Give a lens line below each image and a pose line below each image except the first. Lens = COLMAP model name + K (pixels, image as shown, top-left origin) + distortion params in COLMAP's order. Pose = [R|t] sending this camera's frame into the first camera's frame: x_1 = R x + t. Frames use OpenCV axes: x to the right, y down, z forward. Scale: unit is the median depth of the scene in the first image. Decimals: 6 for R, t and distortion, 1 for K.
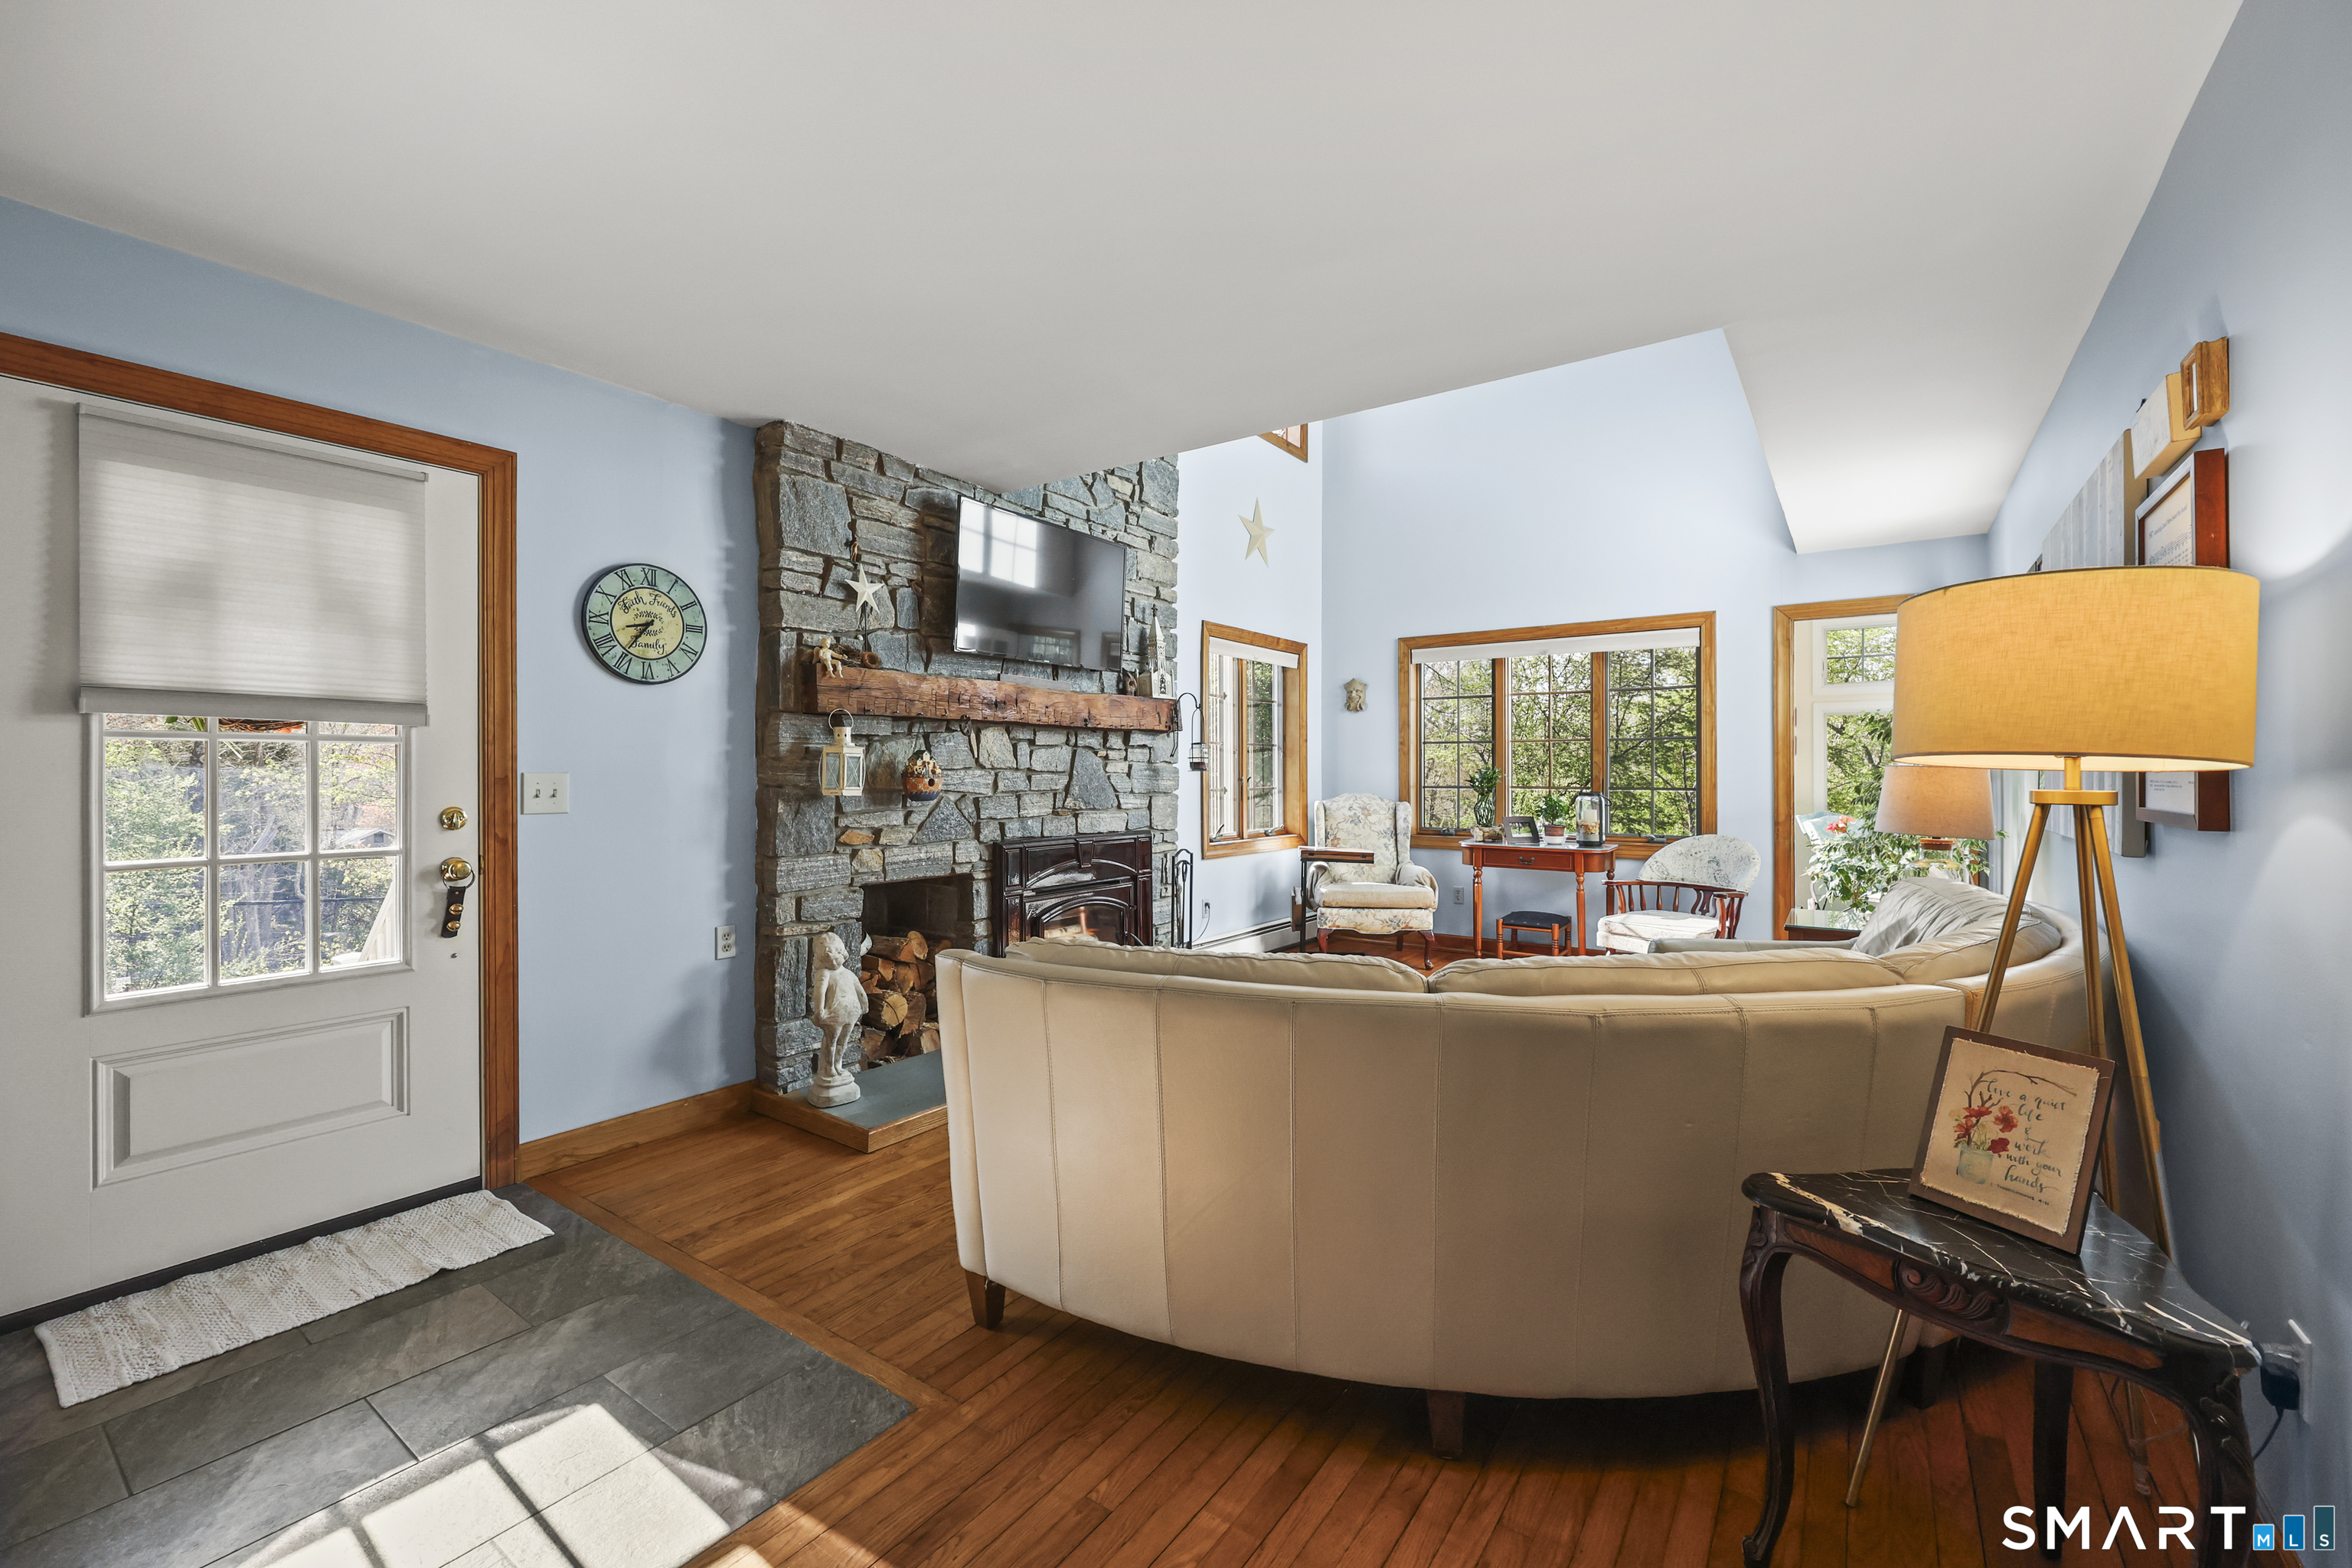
lens RADIAL K [[969.7, 0, 1179.0], [0, 969.7, 773.8], [0, 0, 1]] dist [-0.000731, 0.000486]
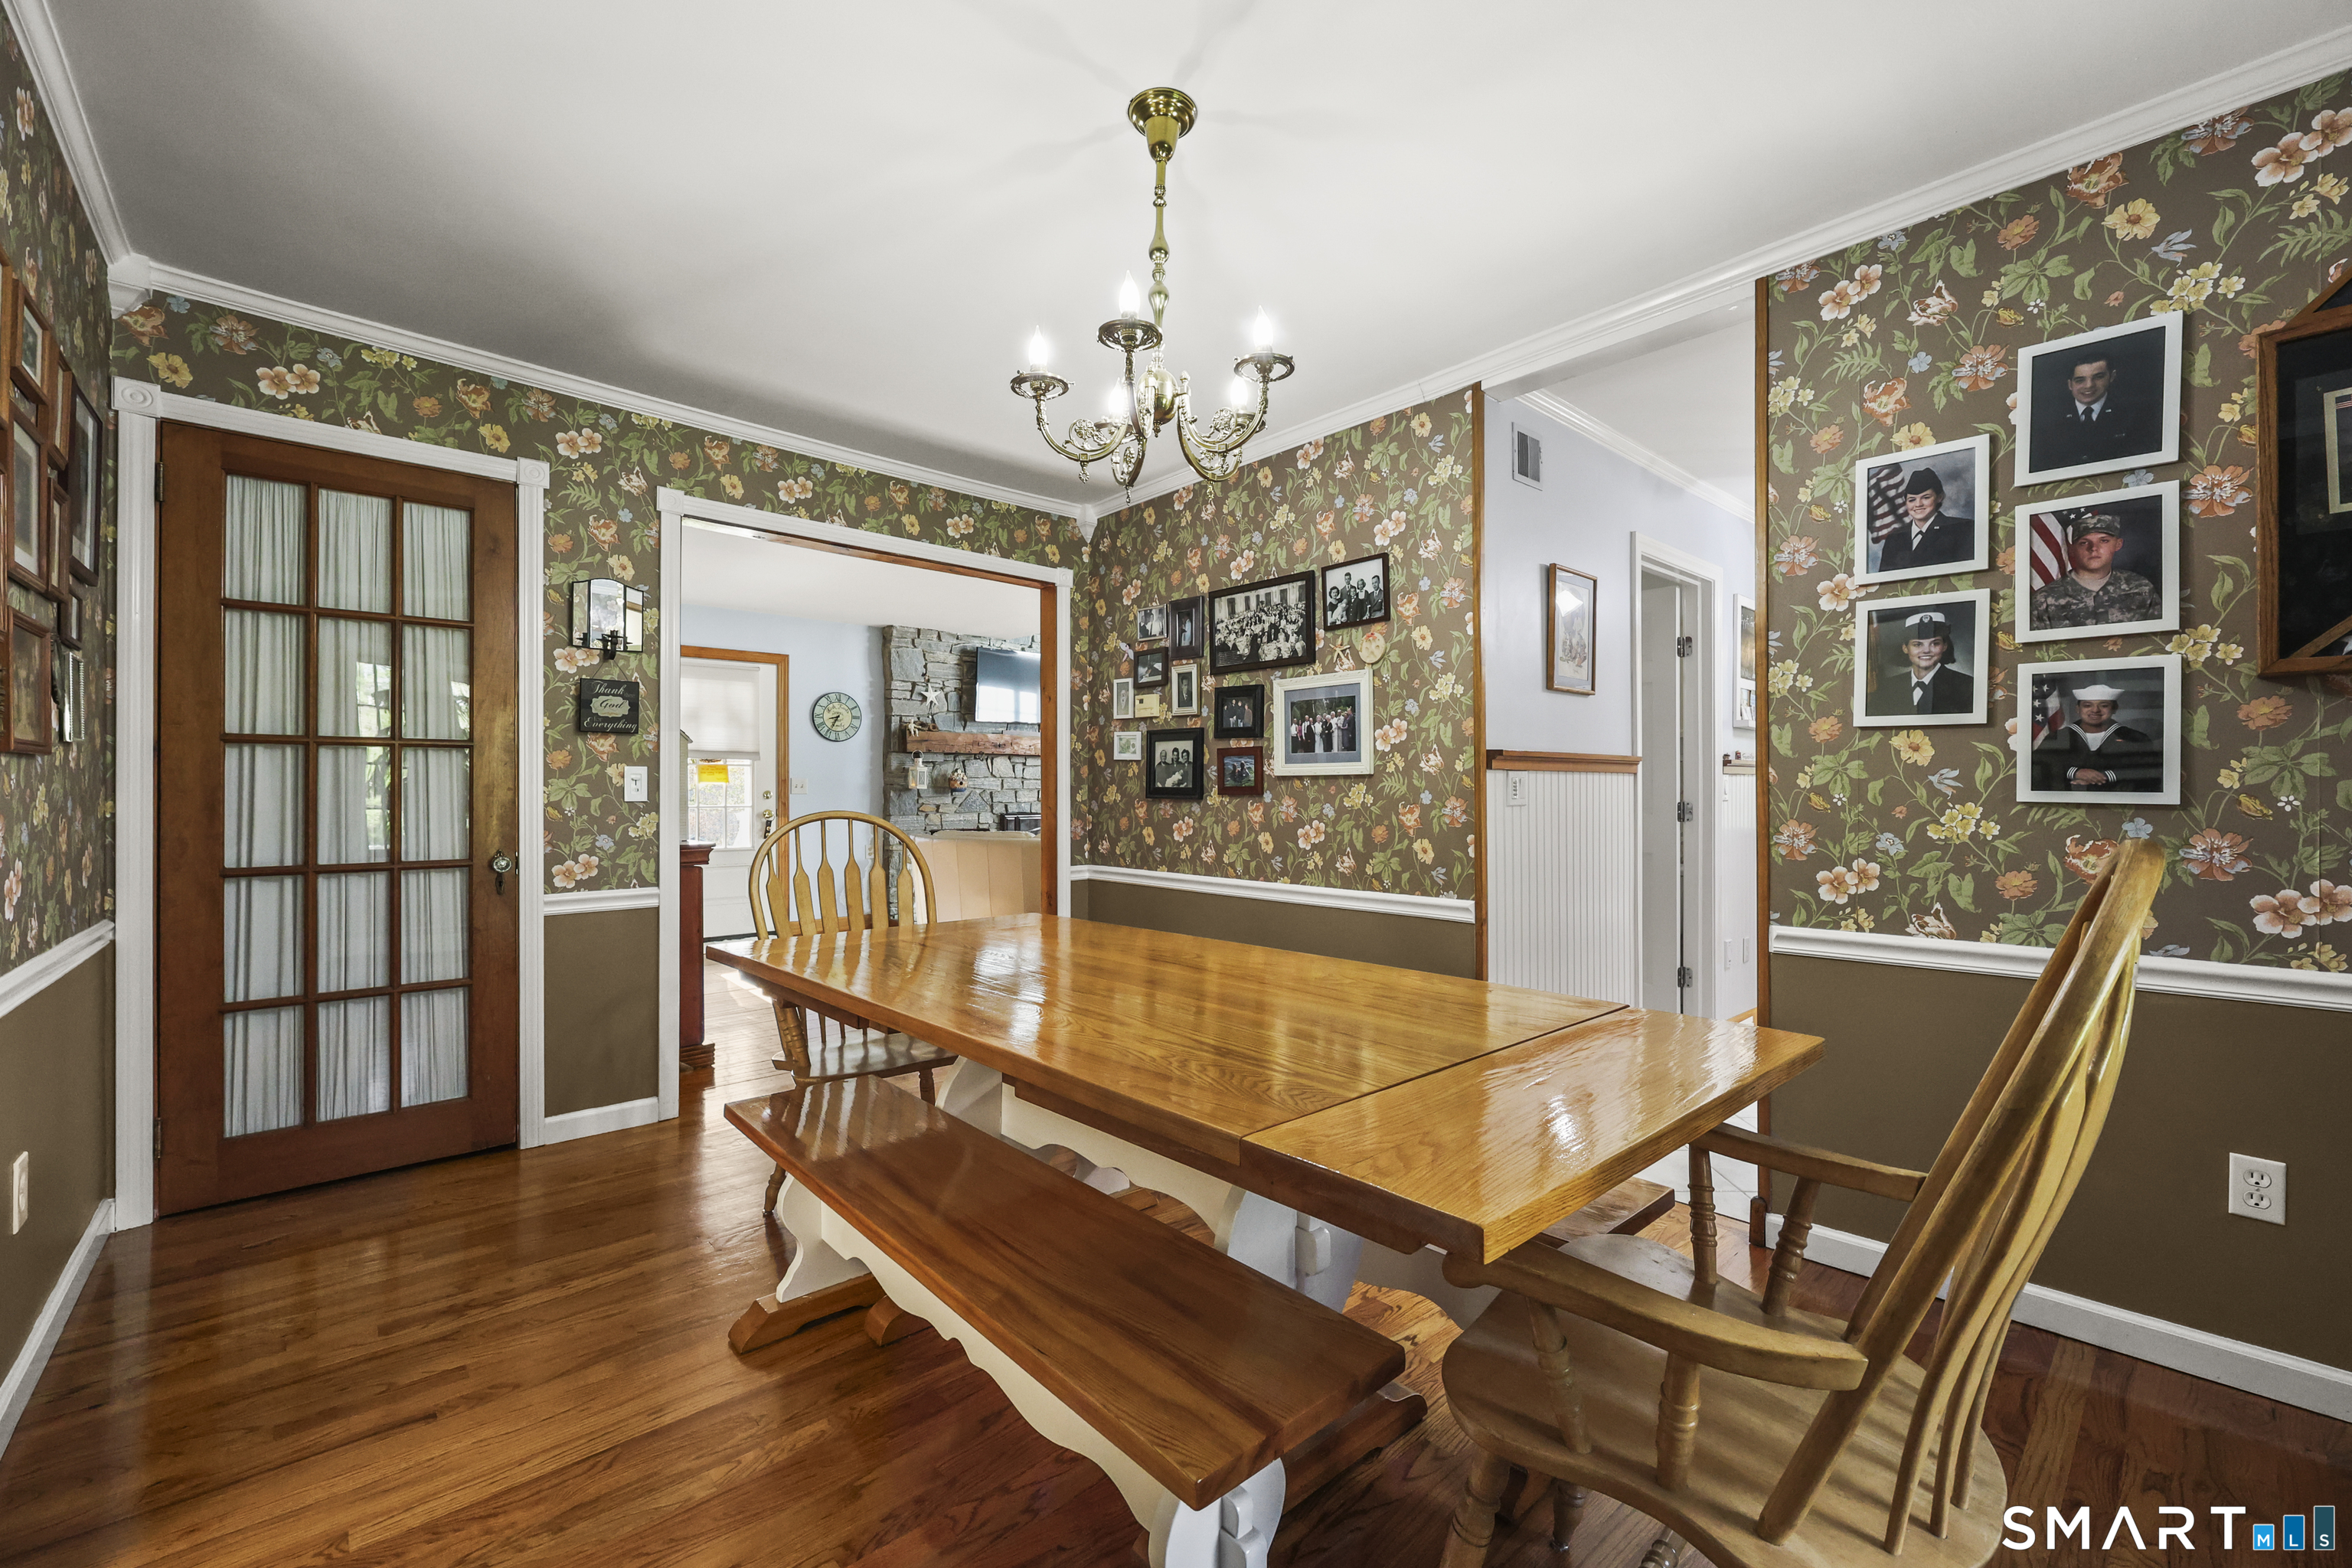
lens RADIAL K [[969.7, 0, 1175.3], [0, 969.7, 789.9], [0, 0, 1]] dist [-0.000731, 0.000486]
pose [[0.971681, 0.000185, -0.236297, 0.709772], [-0.000679, 0.999998, -0.002007, 0.027291], [0.236296, 0.002110, 0.971679, -0.970113]]
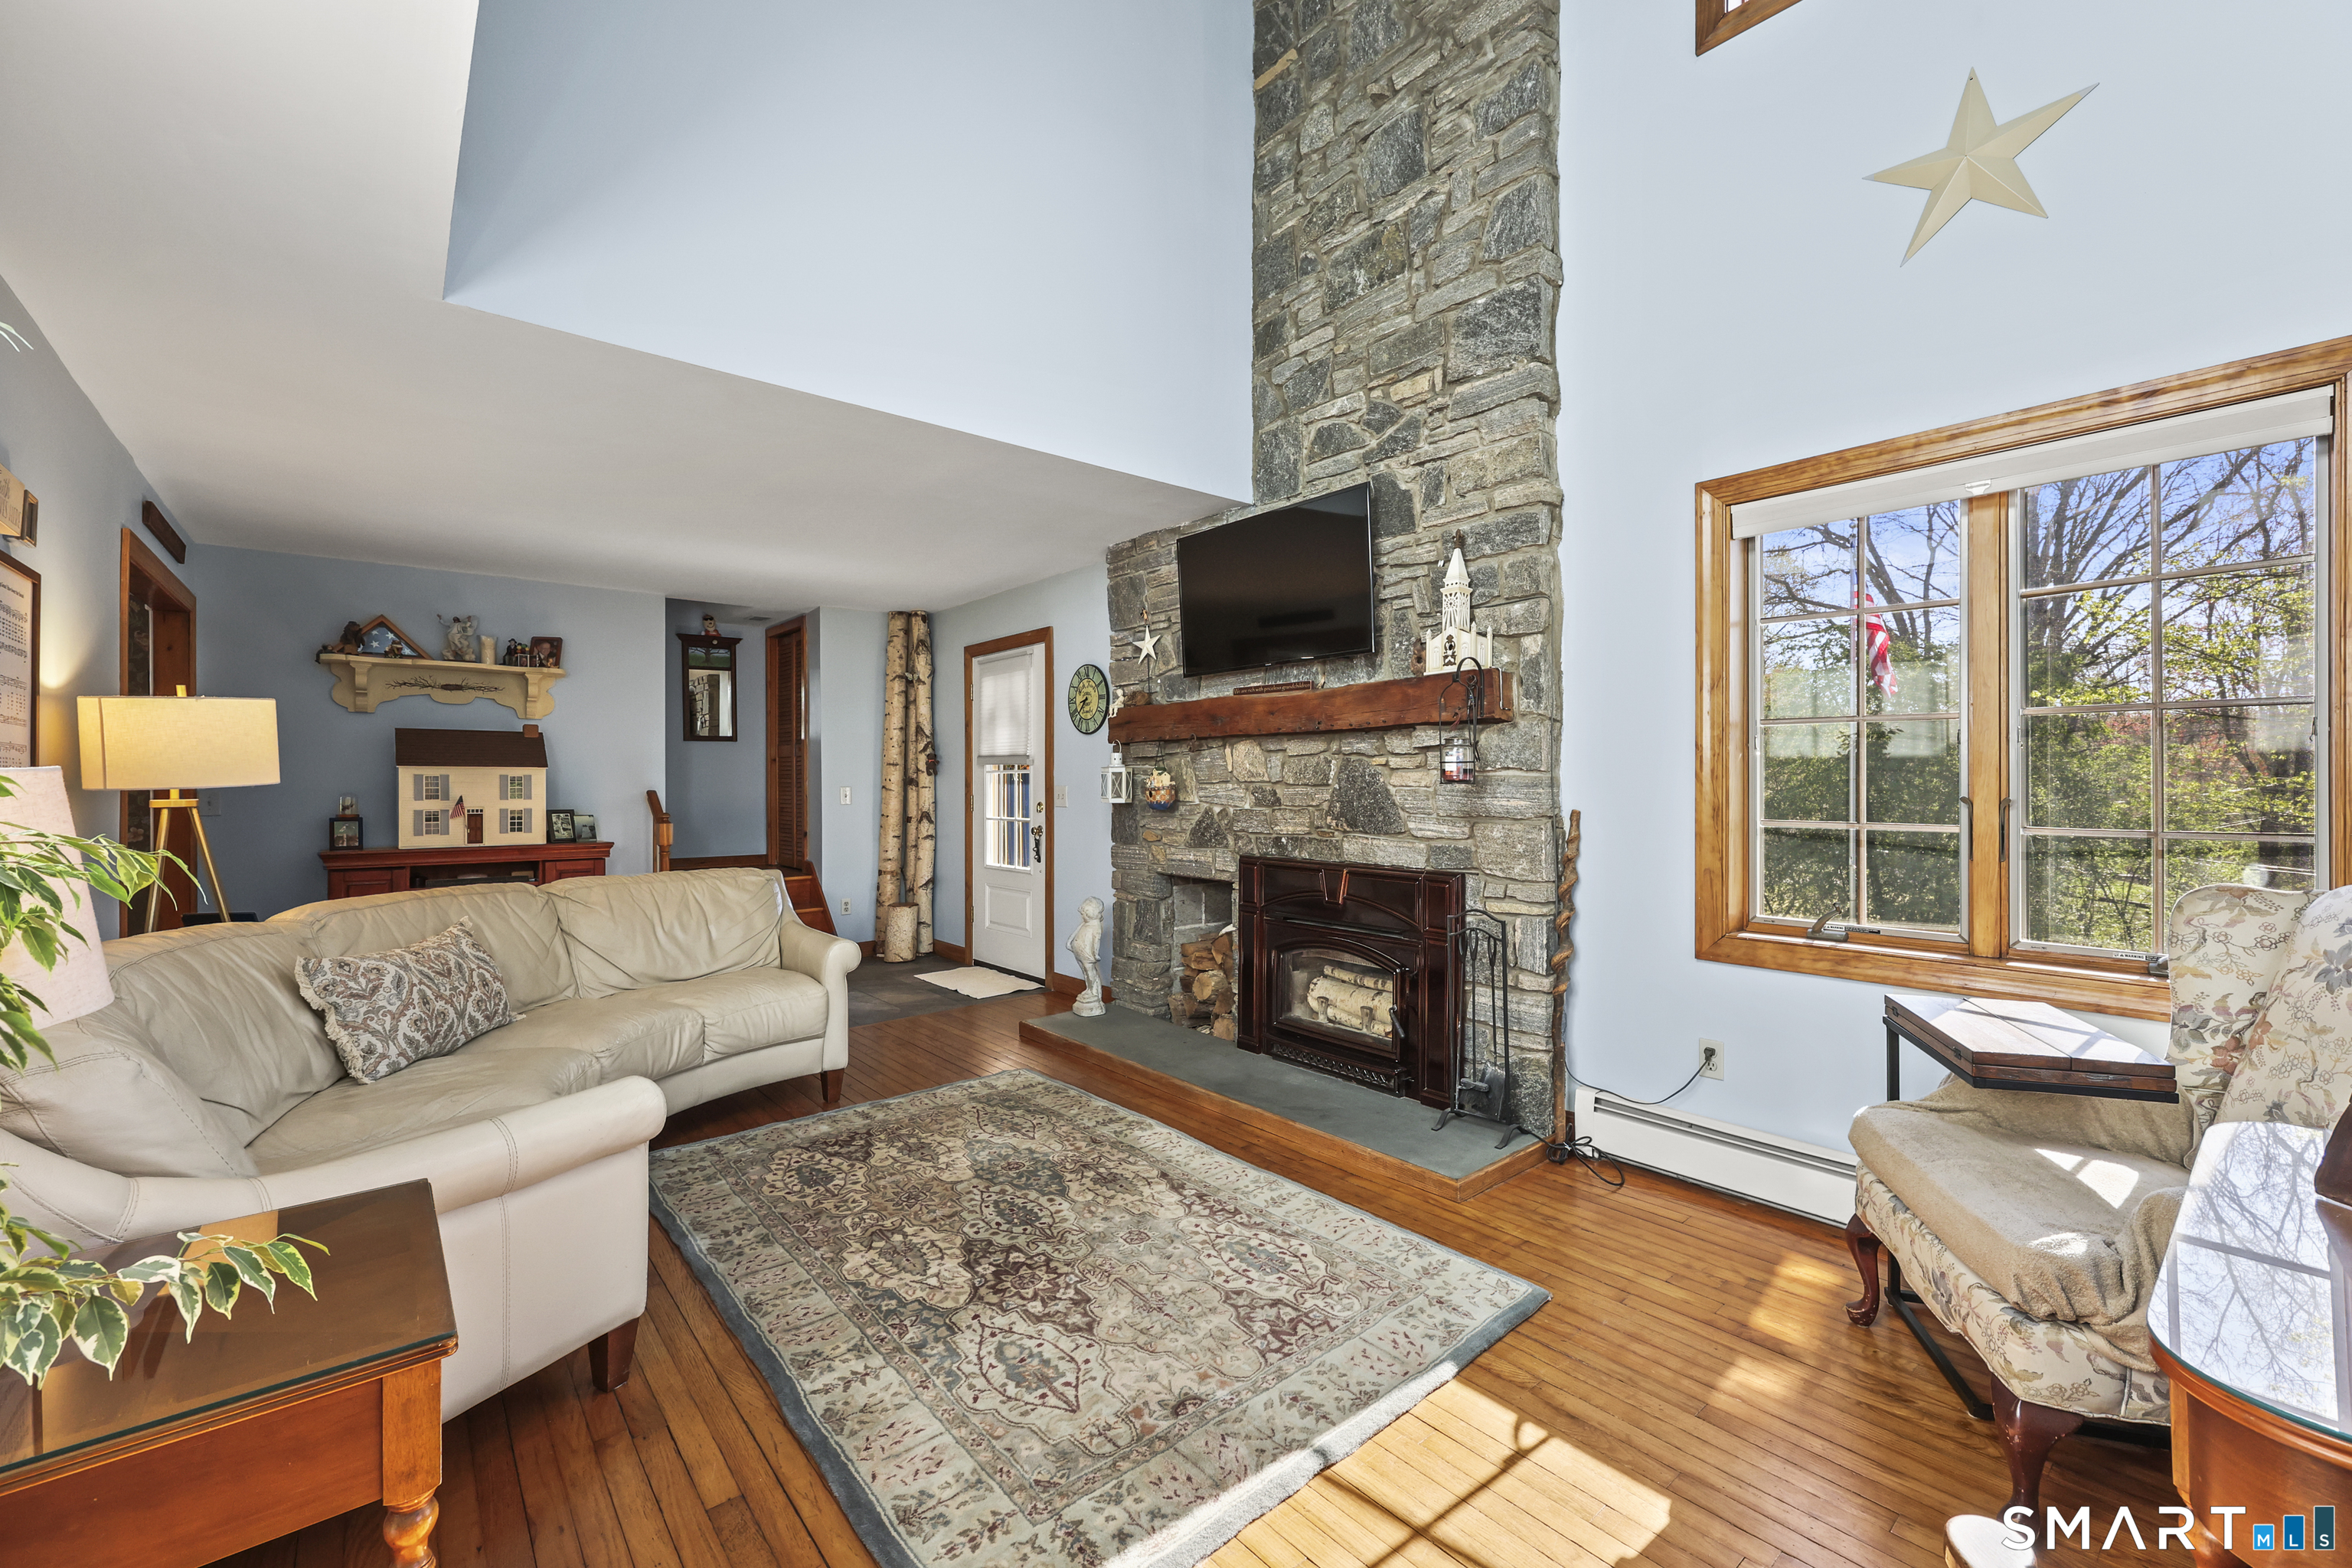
lens RADIAL K [[969.7, 0, 1175.5], [0, 969.7, 778.1], [0, 0, 1]] dist [-0.000731, 0.000486]
pose [[-0.257058, -0.004565, -0.966385, 0.899156], [0.003003, 0.999980, -0.005522, -0.003275], [0.966391, -0.004322, -0.257039, 1.336686]]
